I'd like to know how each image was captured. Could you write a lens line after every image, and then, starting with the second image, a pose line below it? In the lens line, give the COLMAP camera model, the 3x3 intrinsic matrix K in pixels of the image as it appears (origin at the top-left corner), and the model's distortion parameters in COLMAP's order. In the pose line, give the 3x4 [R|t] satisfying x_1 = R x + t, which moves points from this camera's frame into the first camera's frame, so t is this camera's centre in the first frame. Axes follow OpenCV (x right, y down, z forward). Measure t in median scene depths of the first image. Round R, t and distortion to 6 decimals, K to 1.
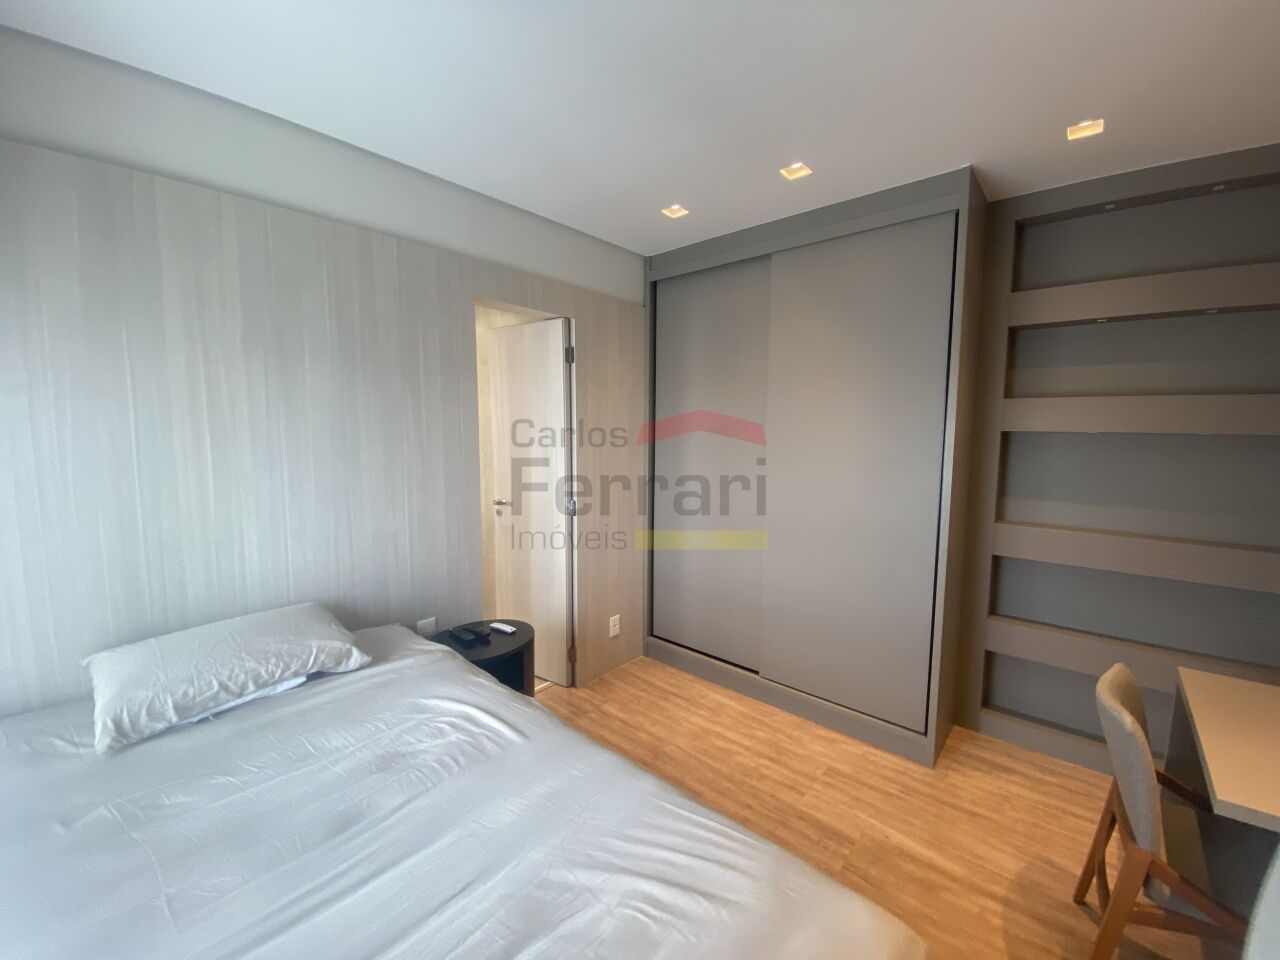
lens RADIAL K [[519.4, 0, 644.8], [0, 519.4, 474.6], [0, 0, 1]] dist [0.000212, -0.000102]
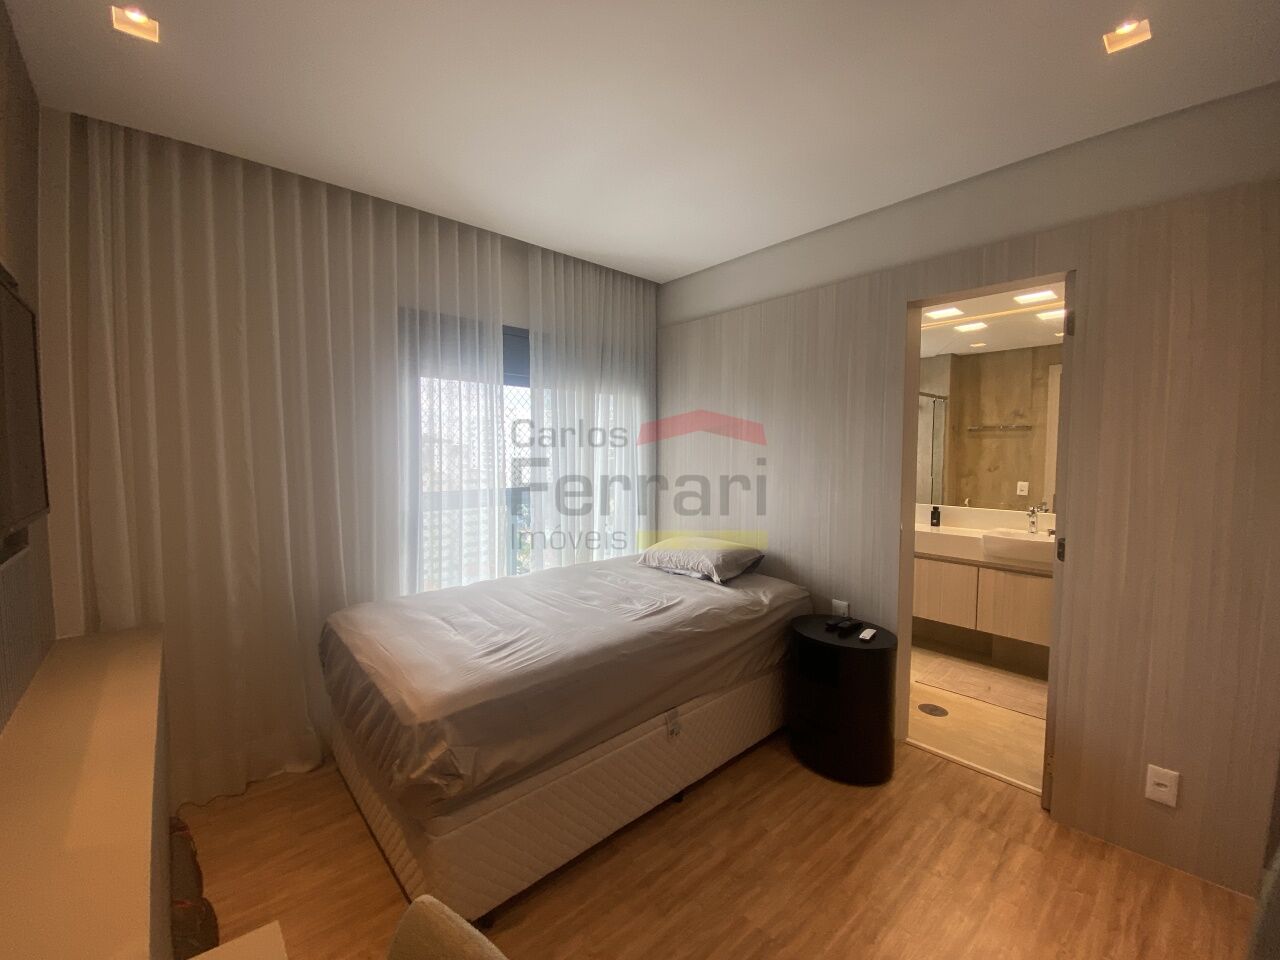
lens RADIAL K [[519.4, 0, 644.6], [0, 519.4, 477.0], [0, 0, 1]] dist [0.000212, -0.000102]
pose [[-0.126609, 0.057660, -0.990275, 1.052851], [-0.094988, 0.993017, 0.069964, -0.048683], [0.987394, 0.102922, -0.120248, 0.928618]]
